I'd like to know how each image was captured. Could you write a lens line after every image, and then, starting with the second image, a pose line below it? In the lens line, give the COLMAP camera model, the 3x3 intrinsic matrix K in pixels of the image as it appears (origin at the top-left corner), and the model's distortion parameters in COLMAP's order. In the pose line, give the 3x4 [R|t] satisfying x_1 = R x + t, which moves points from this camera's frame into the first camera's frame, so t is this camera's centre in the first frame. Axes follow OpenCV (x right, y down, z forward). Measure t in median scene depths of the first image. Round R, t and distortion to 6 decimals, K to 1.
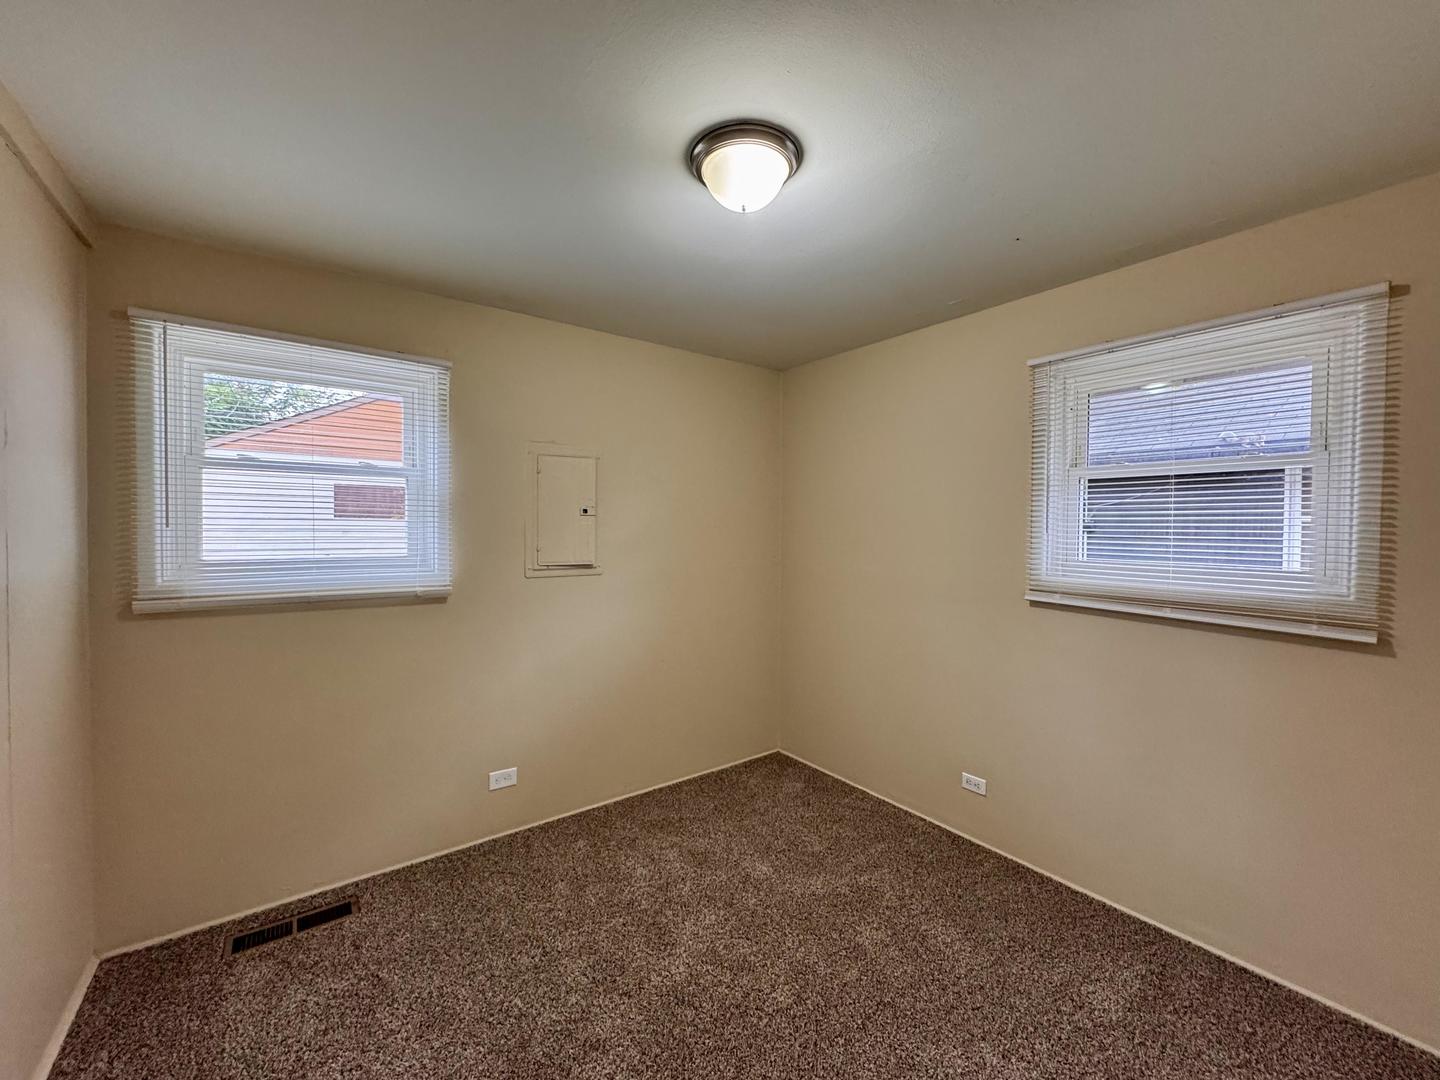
lens RADIAL K [[575.7, 0, 720.0], [0, 575.7, 540.0], [0, 0, 1]] dist [-0.000883, -0.000144]
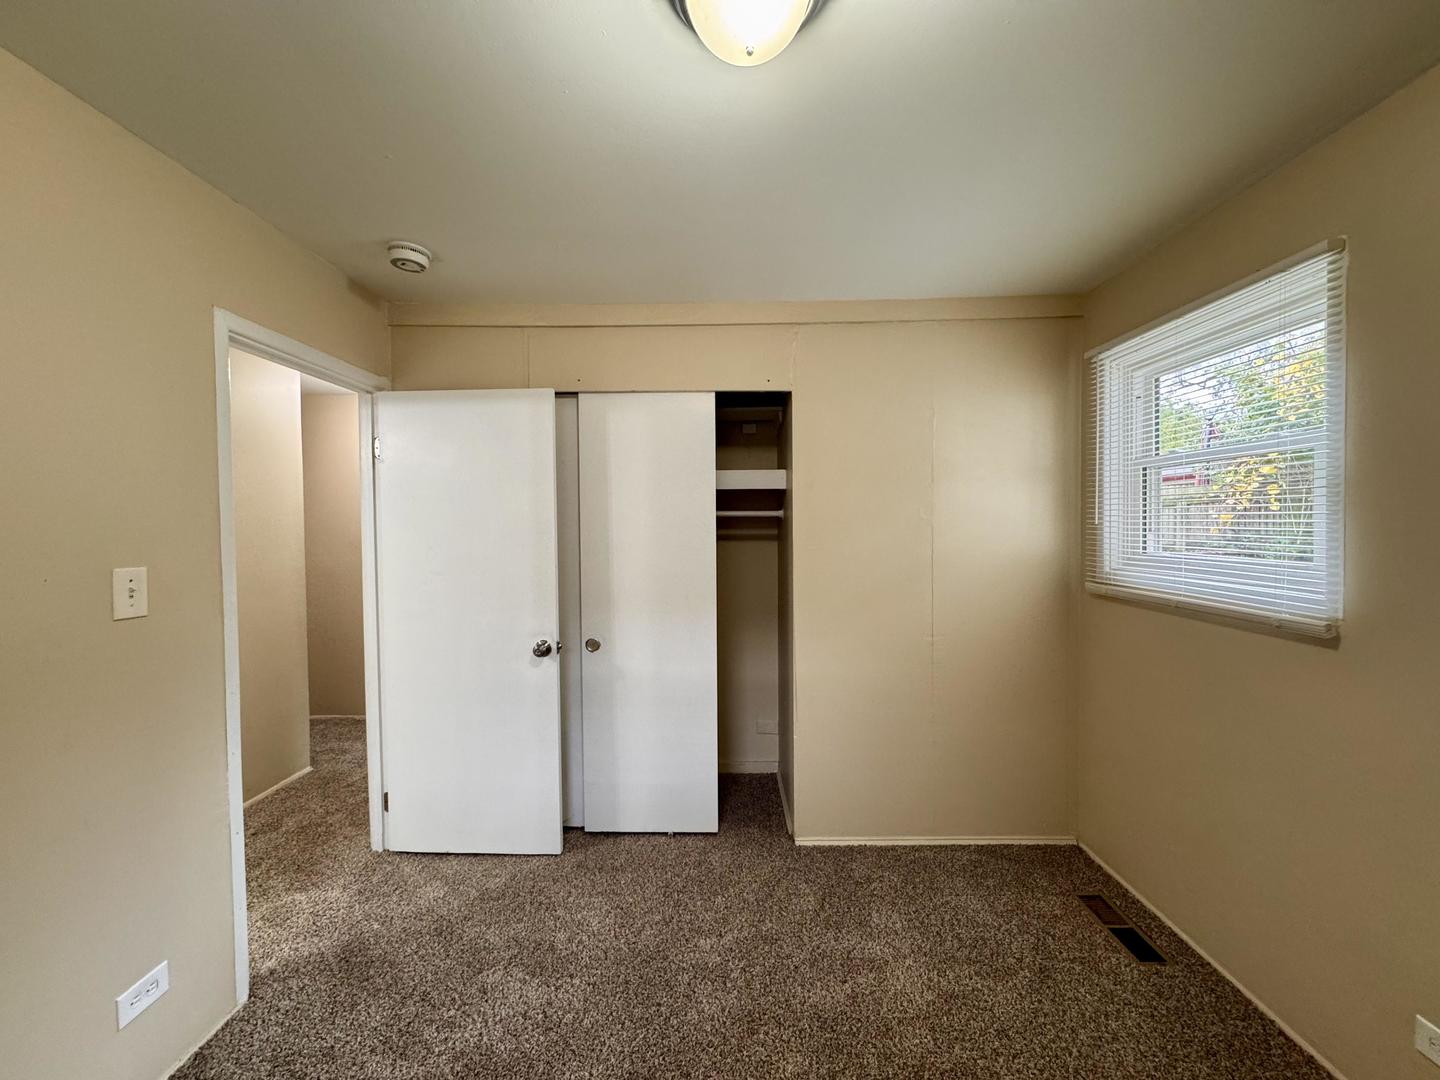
lens RADIAL K [[575.7, 0, 720.0], [0, 575.7, 540.0], [0, 0, 1]] dist [-0.000883, -0.000144]
pose [[-0.606957, 0.016342, -0.794567, 0.478948], [-0.015139, 0.999369, 0.032119, -0.016316], [0.794591, 0.031524, -0.606327, 1.085620]]
